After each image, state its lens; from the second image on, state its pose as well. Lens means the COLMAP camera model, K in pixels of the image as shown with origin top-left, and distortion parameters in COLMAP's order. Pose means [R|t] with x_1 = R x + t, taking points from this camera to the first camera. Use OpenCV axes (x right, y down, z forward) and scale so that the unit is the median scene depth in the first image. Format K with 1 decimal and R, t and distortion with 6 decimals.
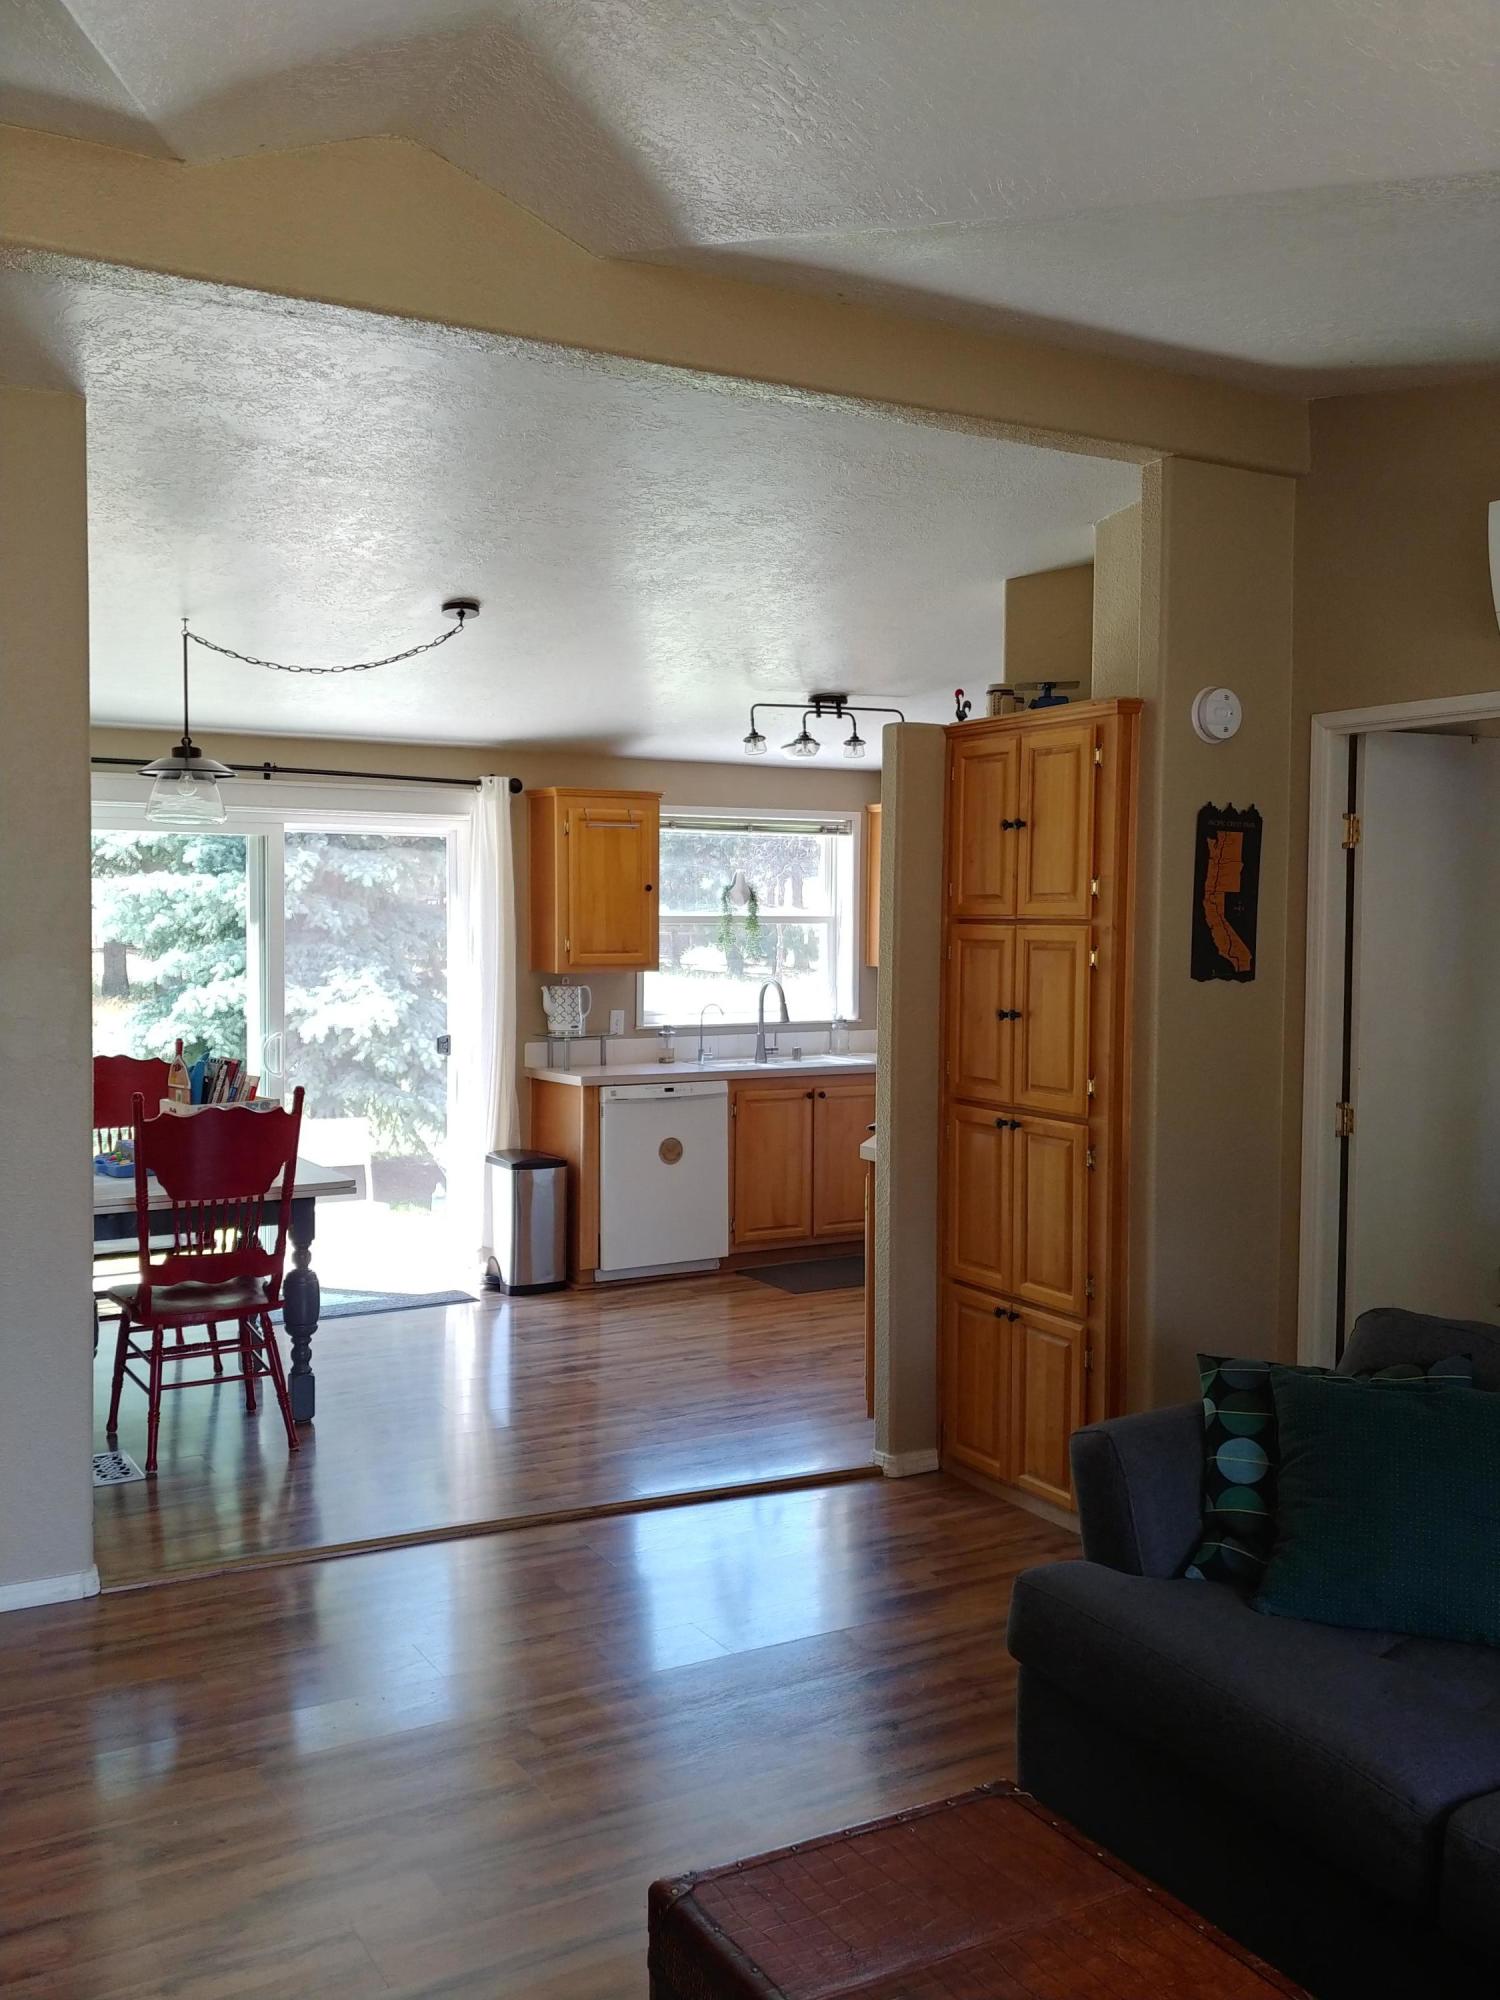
lens RADIAL K [[1713.5, 0, 750.0], [0, 1713.5, 1000.0], [0, 0, 1]] dist [-0.012114, -0.007855]
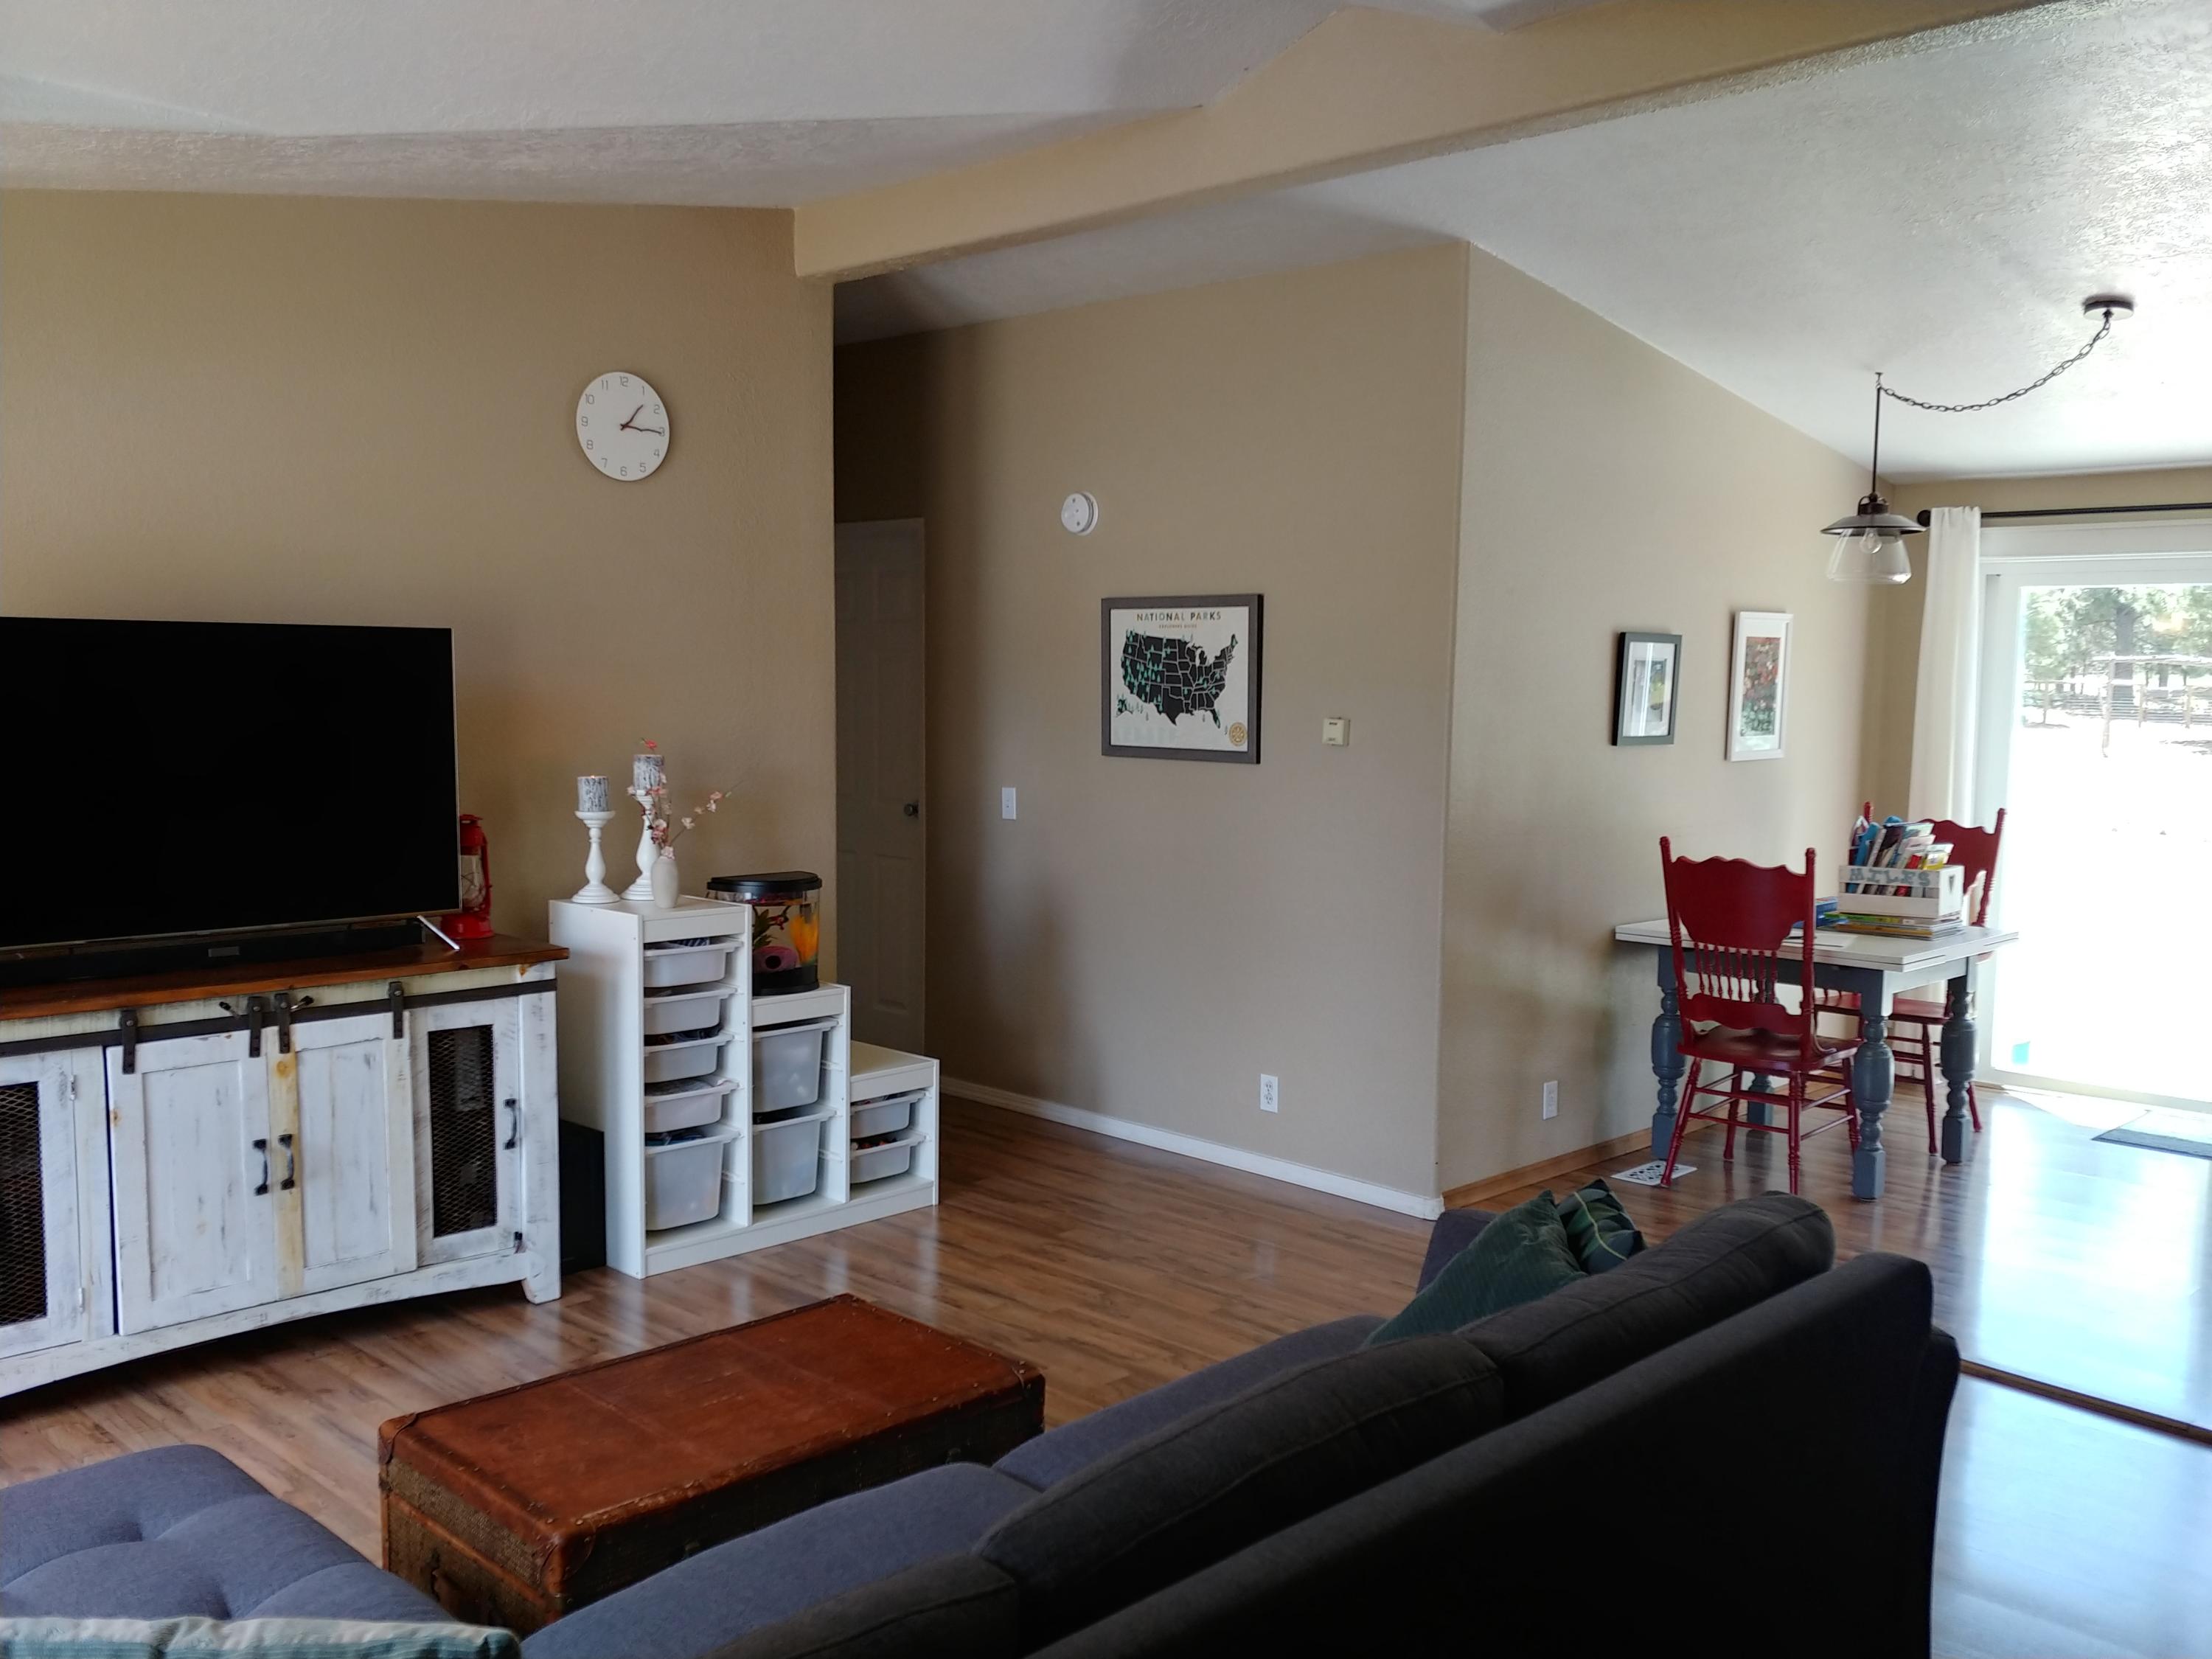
lens RADIAL K [[1895.1, 0, 1106.0], [0, 1895.1, 829.5], [0, 0, 1]] dist [-0.012114, -0.007855]
pose [[0.236446, 0.078393, -0.968477, 0.694967], [-0.051789, 0.996340, 0.068004, -0.013327], [0.970264, 0.034077, 0.239640, 0.347424]]
